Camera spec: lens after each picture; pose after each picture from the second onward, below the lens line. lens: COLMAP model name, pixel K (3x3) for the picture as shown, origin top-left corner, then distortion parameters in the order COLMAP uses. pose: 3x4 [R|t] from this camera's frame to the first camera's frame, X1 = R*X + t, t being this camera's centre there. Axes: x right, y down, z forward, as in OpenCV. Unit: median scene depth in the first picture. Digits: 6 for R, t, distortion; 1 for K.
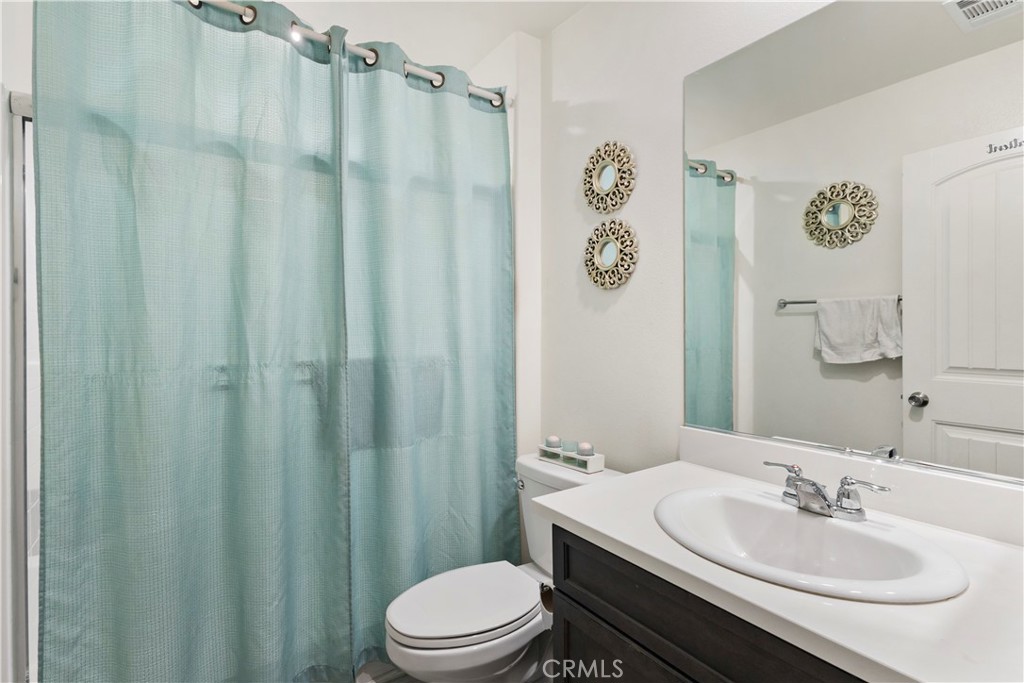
lens RADIAL K [[480.8, 0, 514.4], [0, 480.8, 335.5], [0, 0, 1]] dist [0.003014, 0.001011]
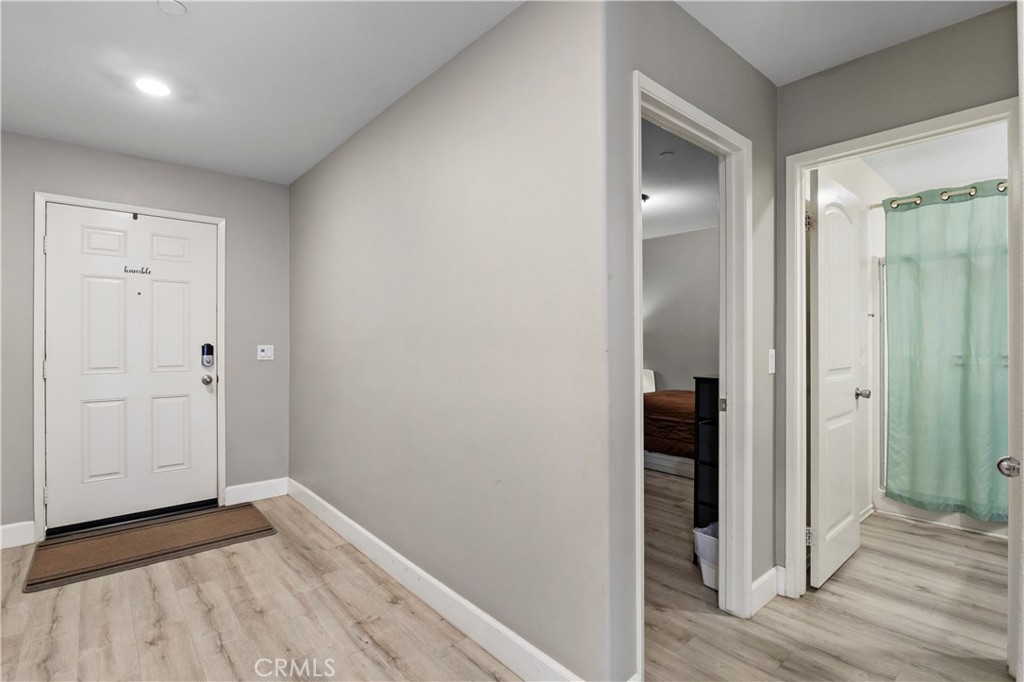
lens RADIAL K [[500.7, 0, 514.3], [0, 500.7, 335.7], [0, 0, 1]] dist [-0.004023, -0.000143]
pose [[0.128613, -0.001522, -0.991694, 1.506308], [0.000781, 0.999999, -0.001434, -0.027325], [0.991695, -0.000590, 0.128614, -1.420878]]
